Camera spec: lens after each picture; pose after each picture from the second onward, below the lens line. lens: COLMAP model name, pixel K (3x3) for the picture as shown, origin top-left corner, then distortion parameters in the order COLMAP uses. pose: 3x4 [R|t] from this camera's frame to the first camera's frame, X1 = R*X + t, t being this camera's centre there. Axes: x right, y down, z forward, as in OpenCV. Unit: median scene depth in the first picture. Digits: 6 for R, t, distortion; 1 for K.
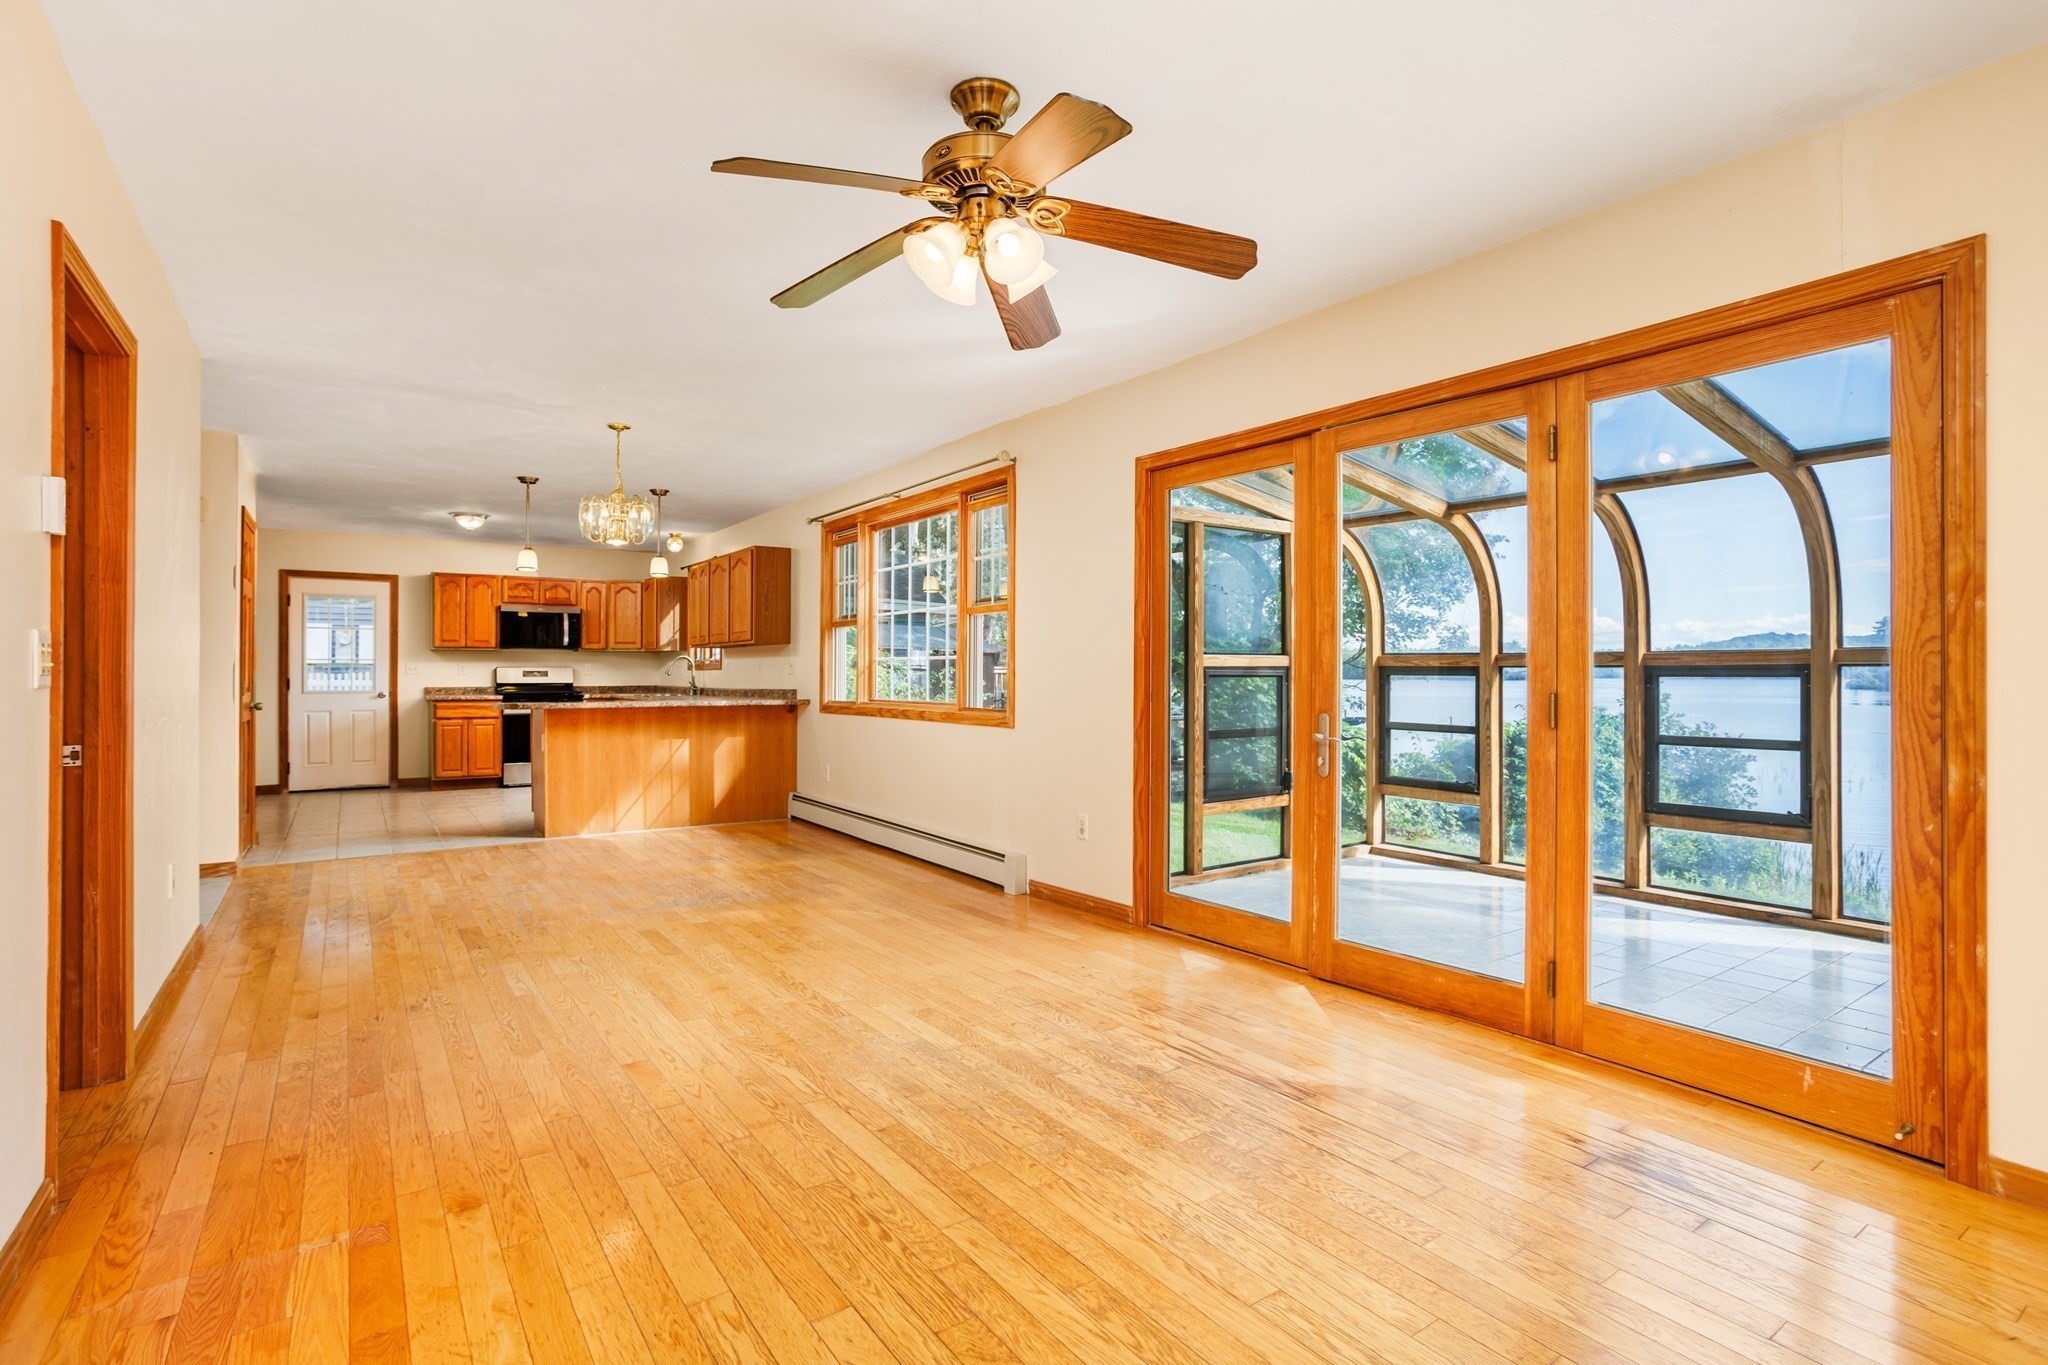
lens RADIAL K [[985.2, 0, 1028.9], [0, 985.2, 678.8], [0, 0, 1]] dist [-0.024730, 0.003522]
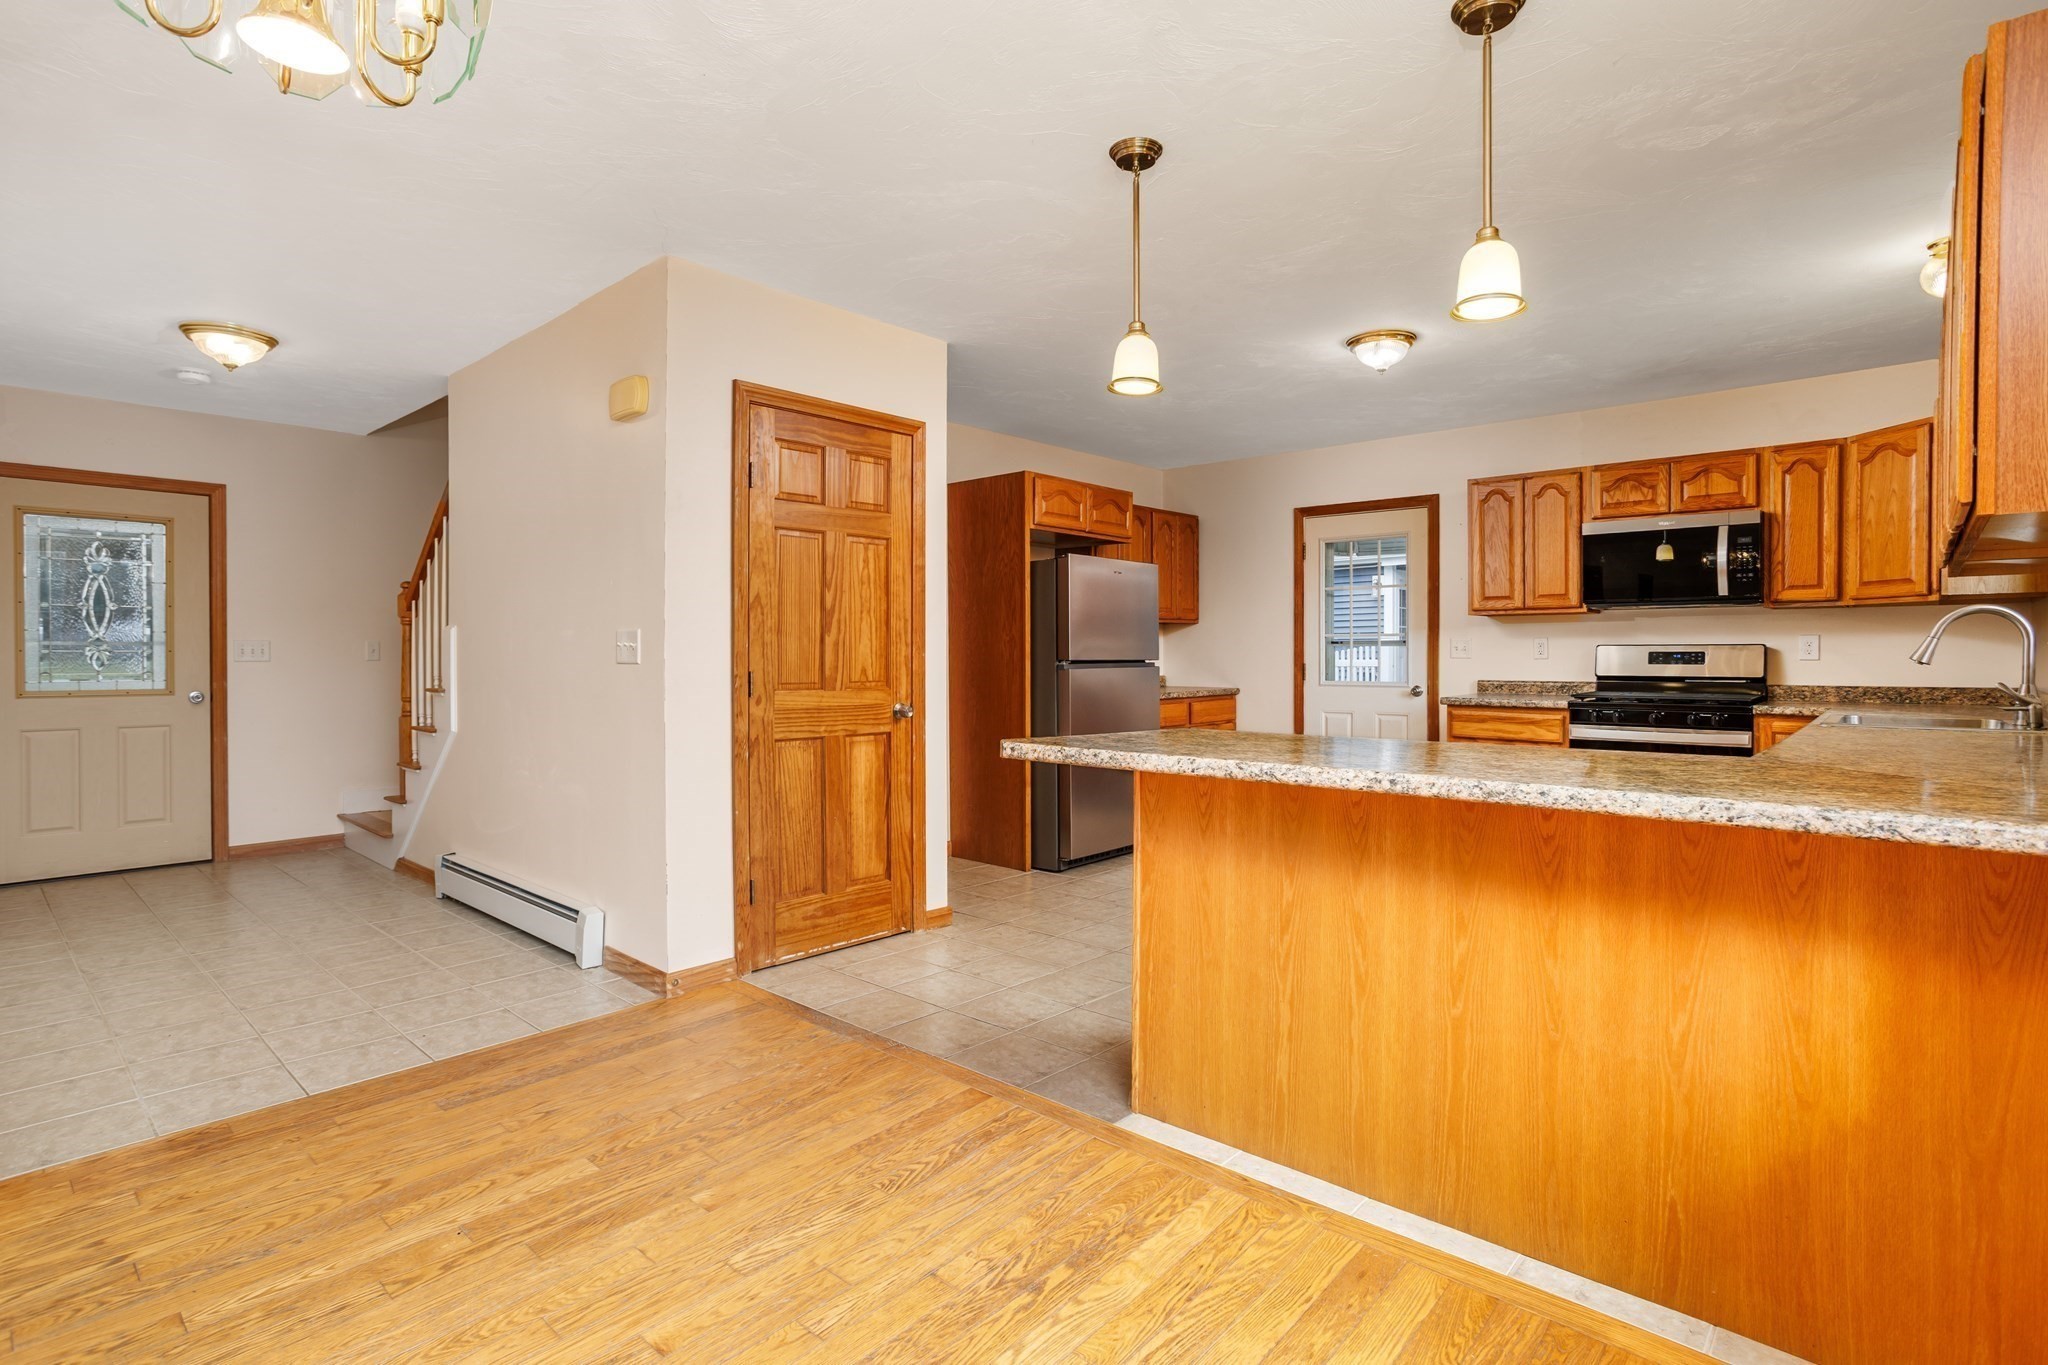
lens RADIAL K [[985.2, 0, 1015.7], [0, 985.2, 666.6], [0, 0, 1]] dist [-0.024730, 0.003522]
pose [[0.223564, 0.016084, -0.974557, -0.105485], [0.000532, 0.999862, 0.016624, -0.009179], [0.974689, -0.004235, 0.223524, 0.589503]]
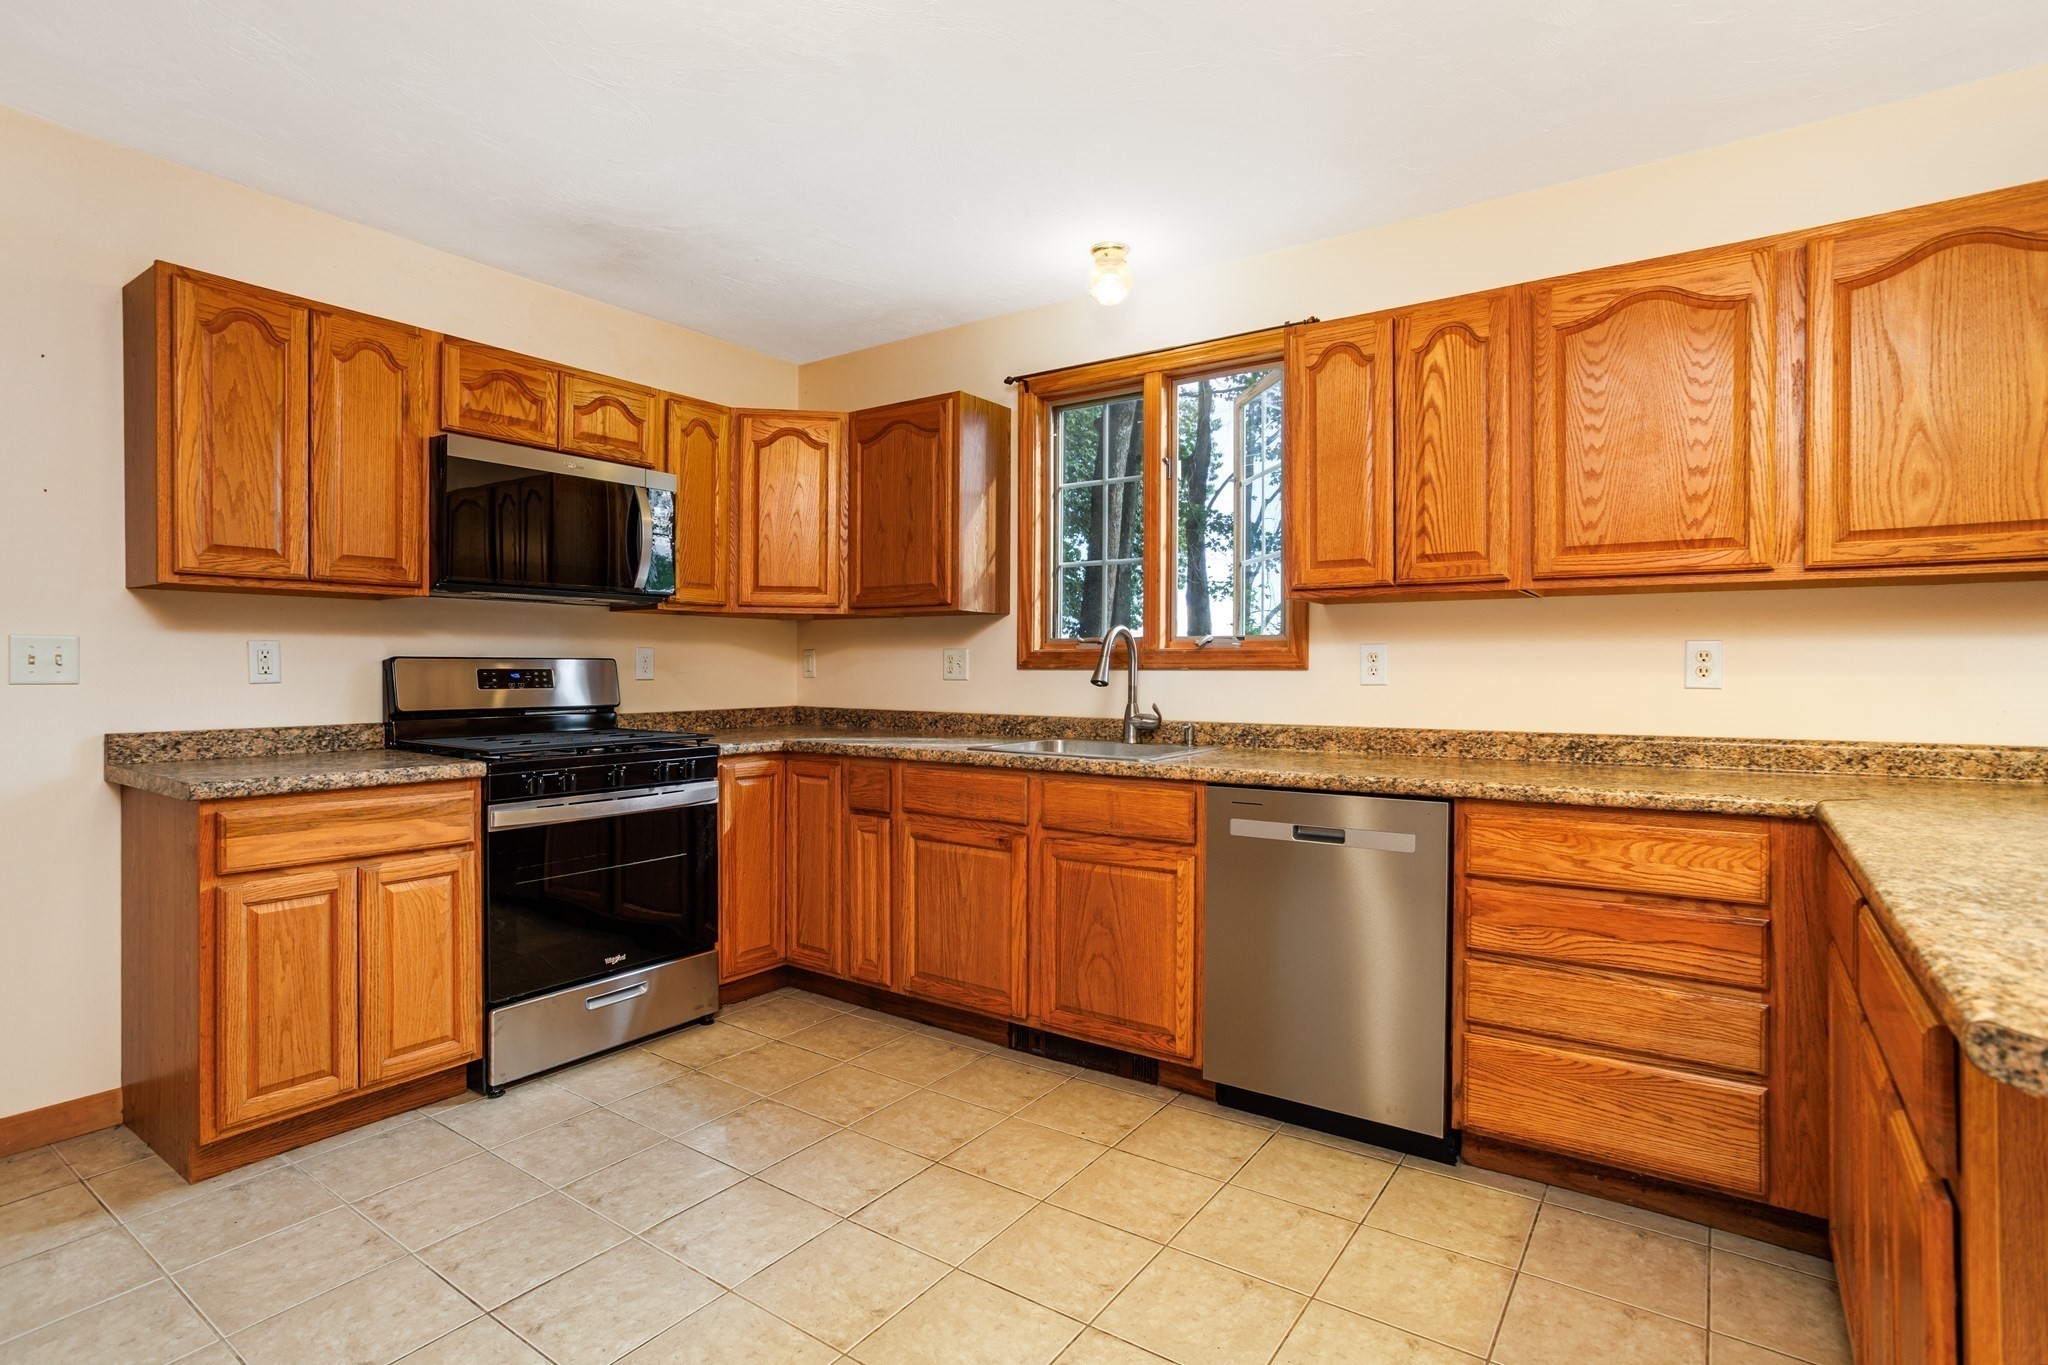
lens RADIAL K [[985.2, 0, 1031.8], [0, 985.2, 674.4], [0, 0, 1]] dist [-0.024730, 0.003522]
pose [[0.936237, 0.001770, 0.351366, -0.476825], [-0.004487, 0.999966, 0.006919, -0.009492], [-0.351341, -0.008054, 0.936213, 0.673337]]
